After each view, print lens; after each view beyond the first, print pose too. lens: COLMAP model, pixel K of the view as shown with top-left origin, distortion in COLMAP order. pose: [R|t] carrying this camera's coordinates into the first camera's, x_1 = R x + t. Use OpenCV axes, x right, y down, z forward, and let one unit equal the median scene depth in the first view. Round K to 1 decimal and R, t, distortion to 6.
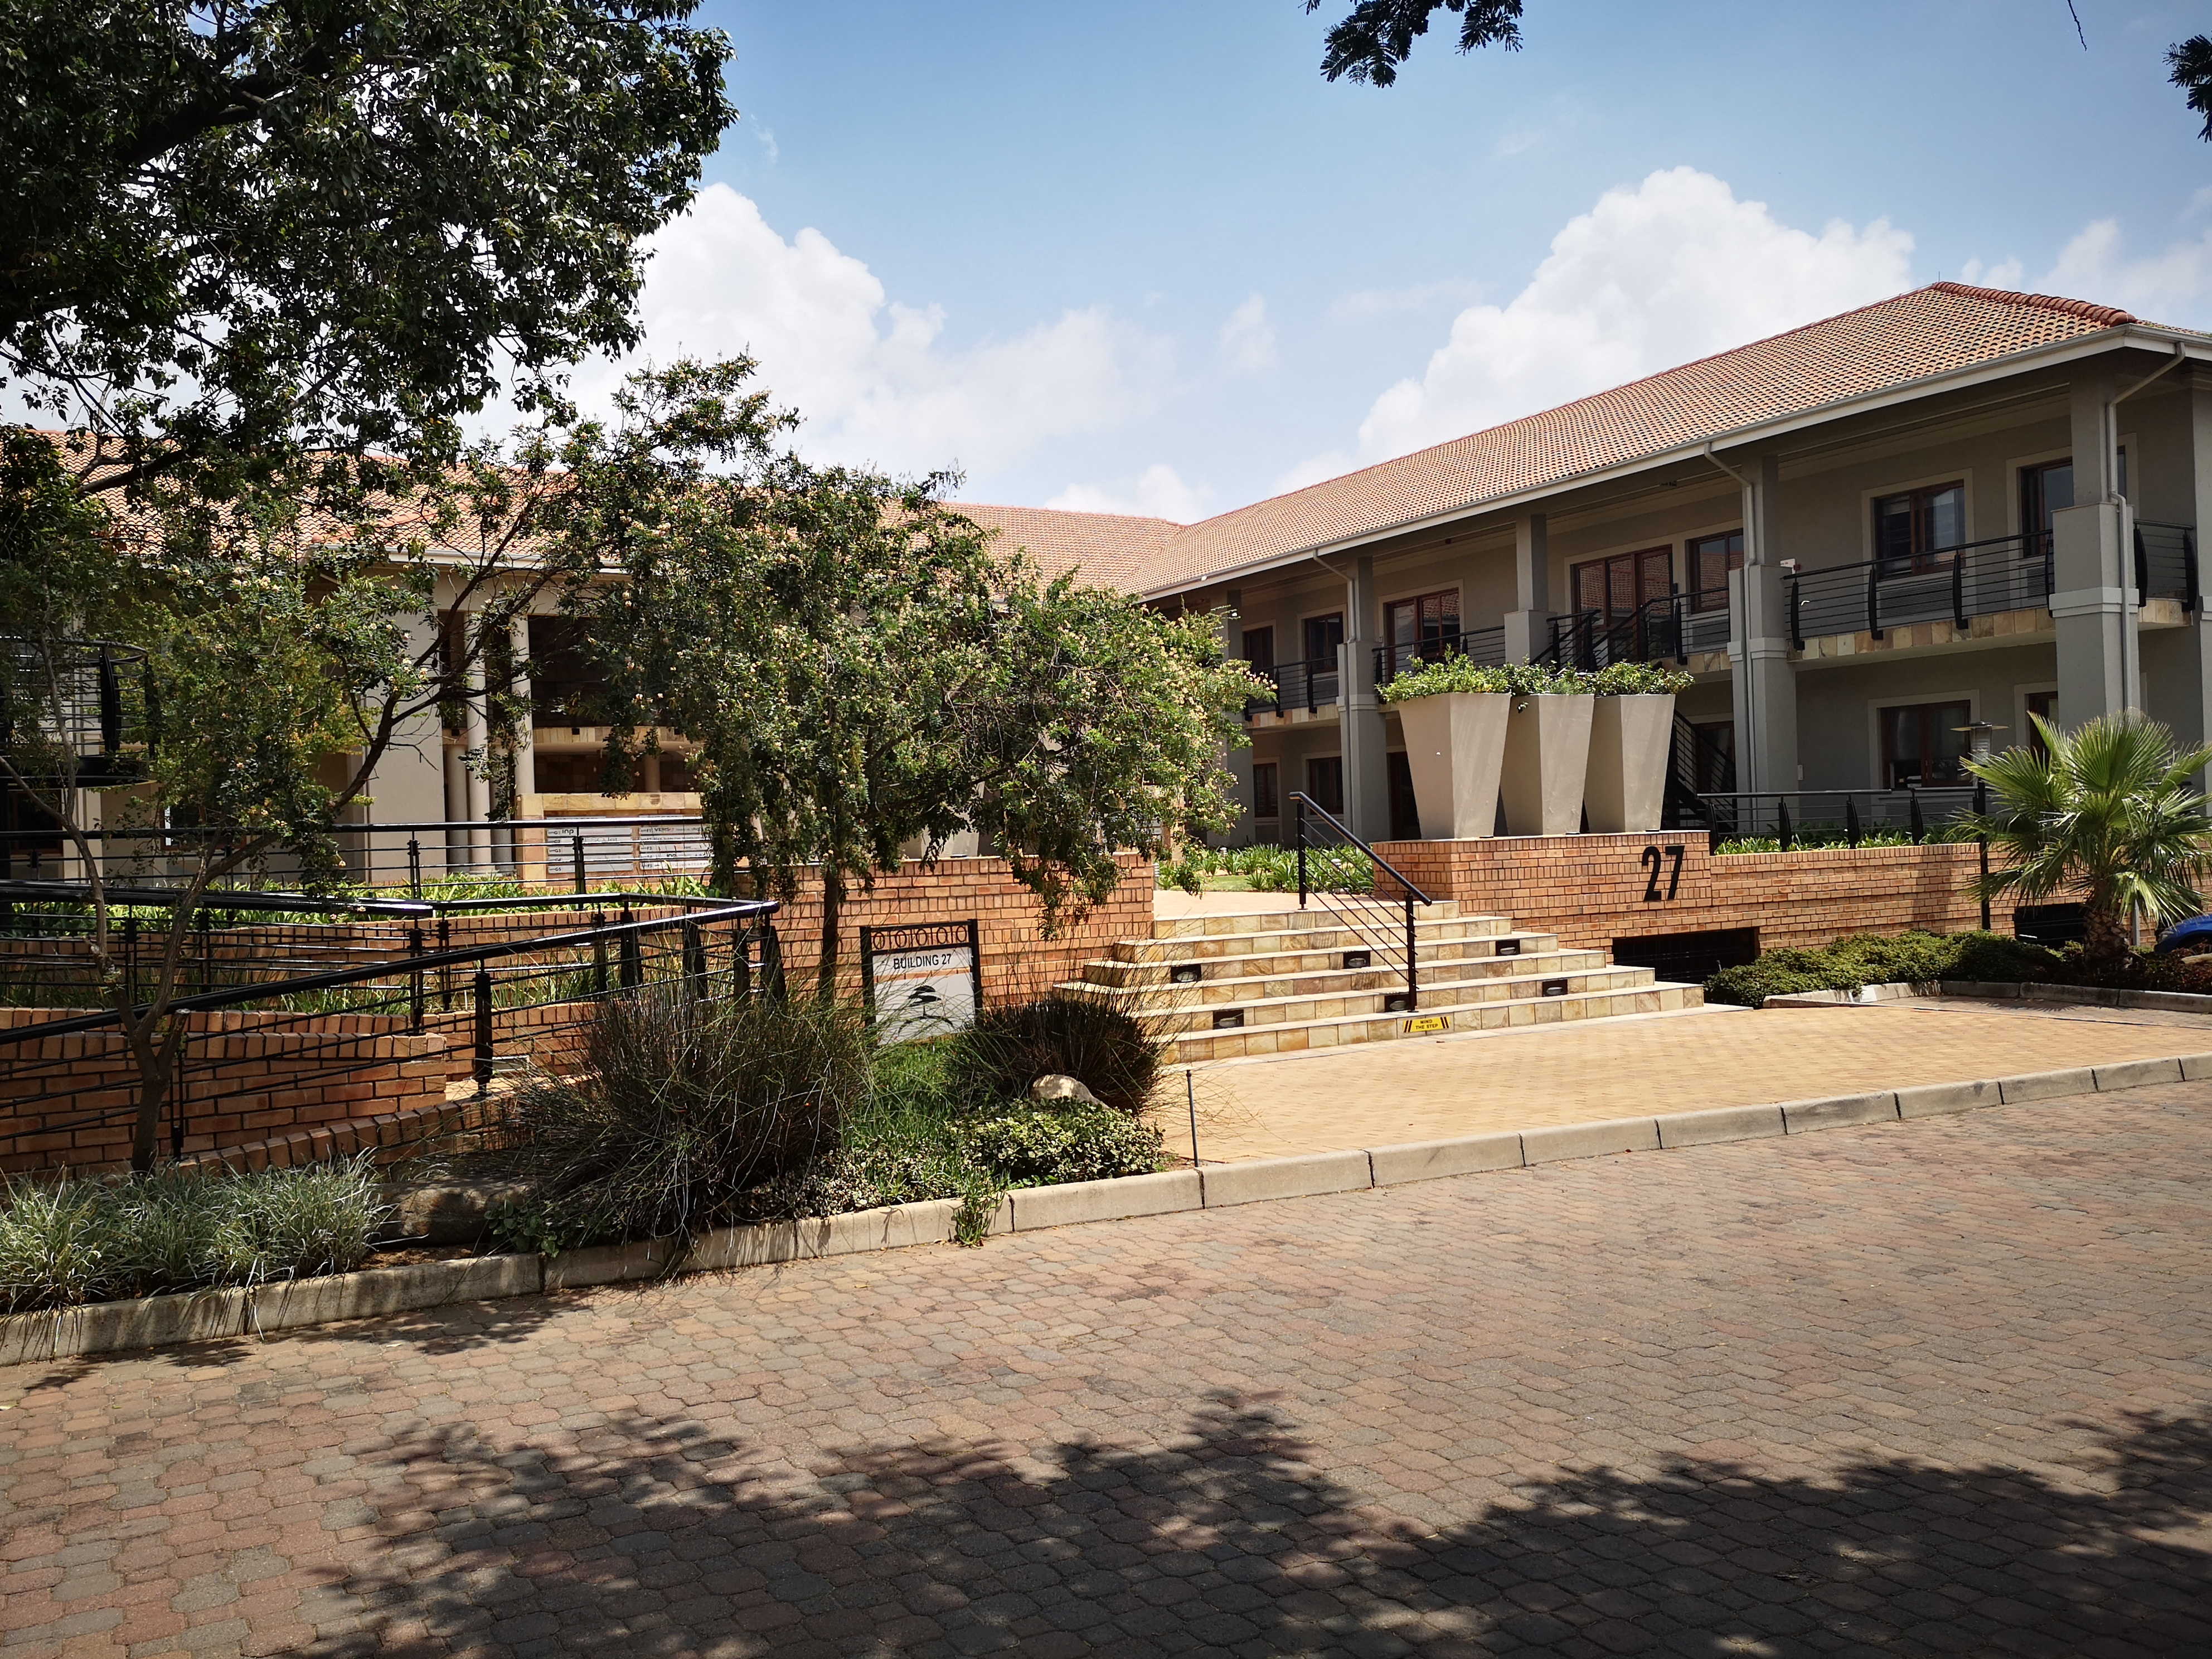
lens RADIAL K [[1680.5, 0, 1106.0], [0, 1680.5, 829.5], [0, 0, 1]] dist [0.070685, -0.101633]
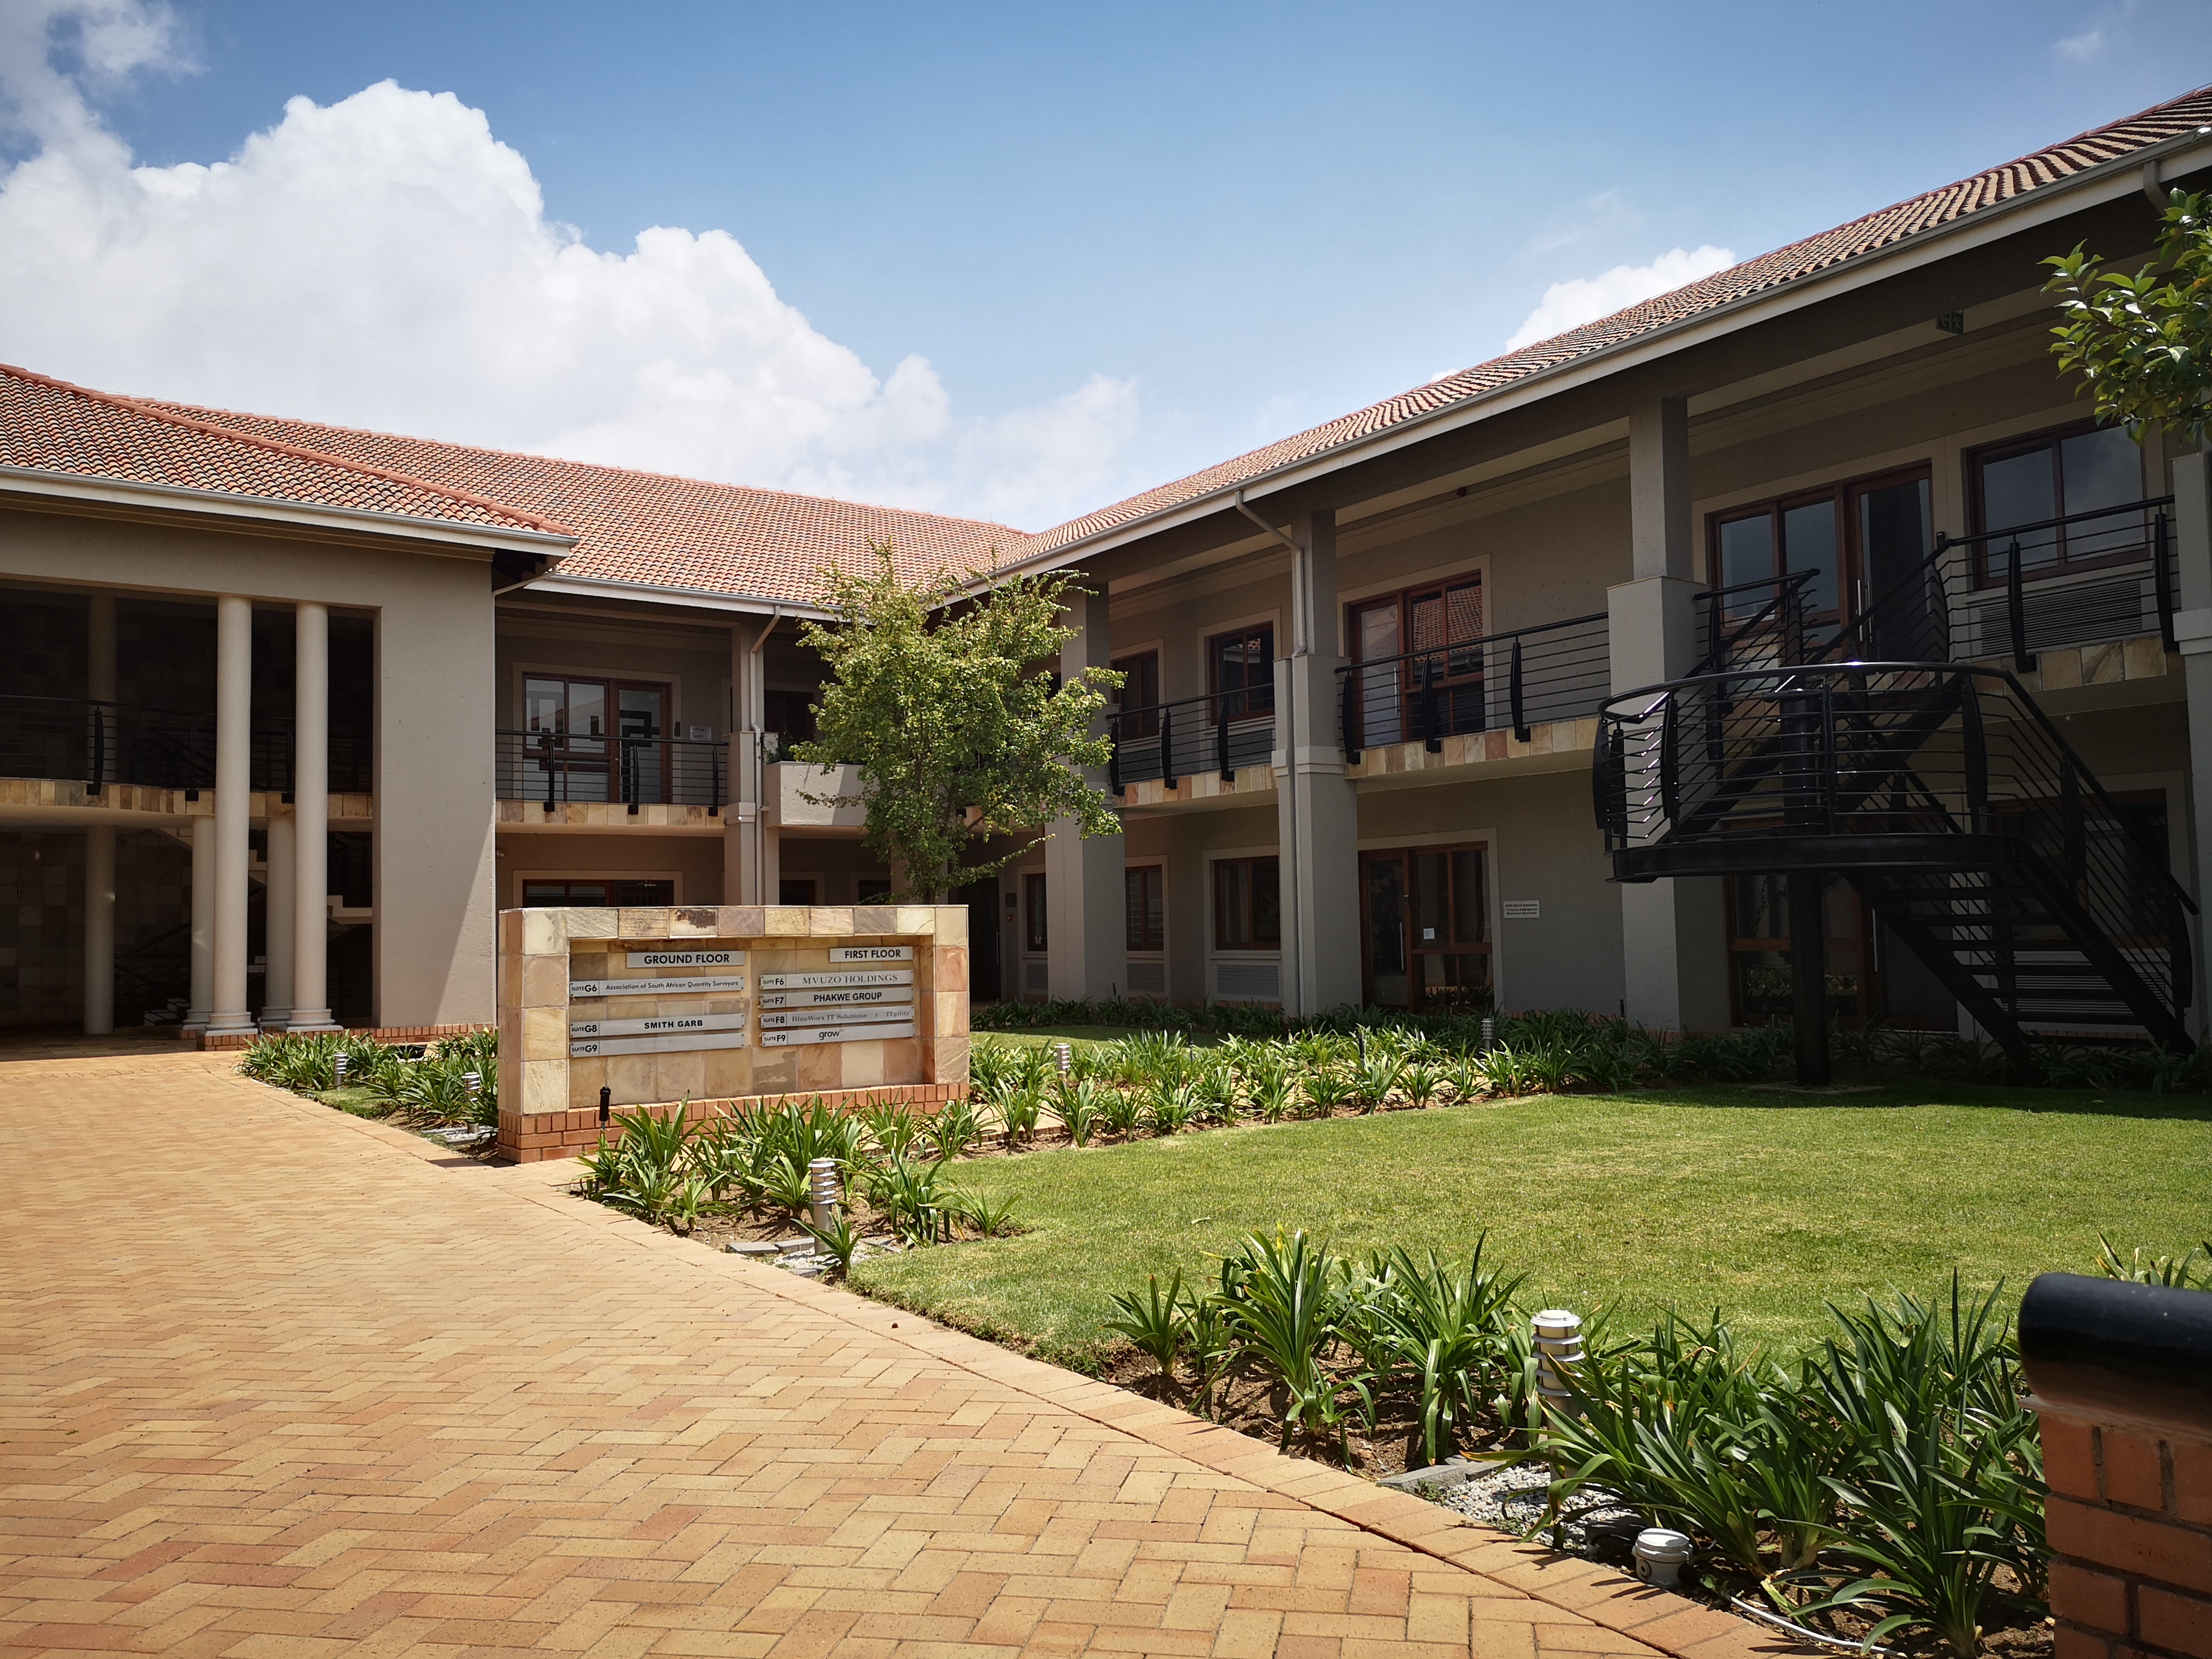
lens RADIAL K [[1694.0, 0, 1111.8], [0, 1694.0, 839.9], [0, 0, 1]] dist [0.072159, -0.096194]
pose [[0.996236, 0.021263, 0.084036, 0.033977], [-0.016374, 0.998156, -0.058444, -0.013563], [-0.085123, 0.056848, 0.994747, 0.425960]]
